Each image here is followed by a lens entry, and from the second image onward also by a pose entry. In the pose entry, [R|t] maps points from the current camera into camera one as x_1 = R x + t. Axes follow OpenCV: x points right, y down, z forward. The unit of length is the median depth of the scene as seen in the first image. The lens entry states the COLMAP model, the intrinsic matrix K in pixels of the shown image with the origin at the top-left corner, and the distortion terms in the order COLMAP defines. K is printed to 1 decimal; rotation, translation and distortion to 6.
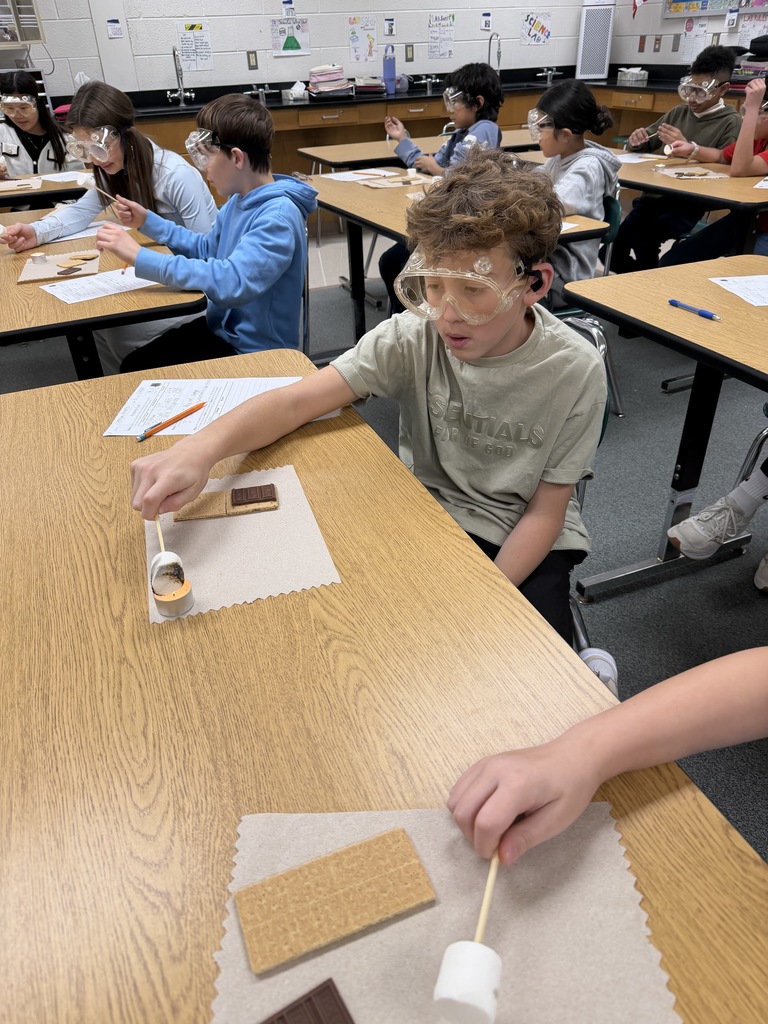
lens RADIAL K [[694.7, 0, 383.8], [0, 694.7, 555.5], [0, 0, 1]] dist [-0.005977, -0.003925]
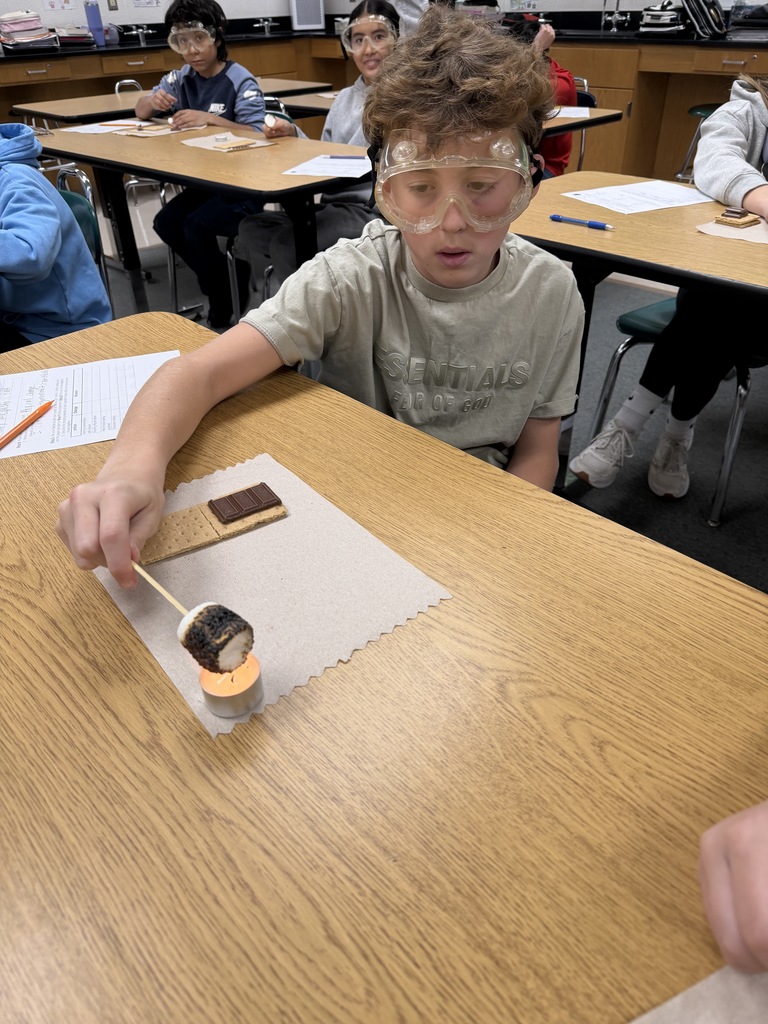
lens RADIAL K [[745.1, 0, 384.0], [0, 745.1, 512.0], [0, 0, 1]] dist [-0.032440, 0.029442]
pose [[0.936927, -0.198356, 0.287790, -0.123622], [0.208752, 0.977953, -0.005568, -0.020964], [-0.280341, 0.065294, 0.957677, 0.118837]]
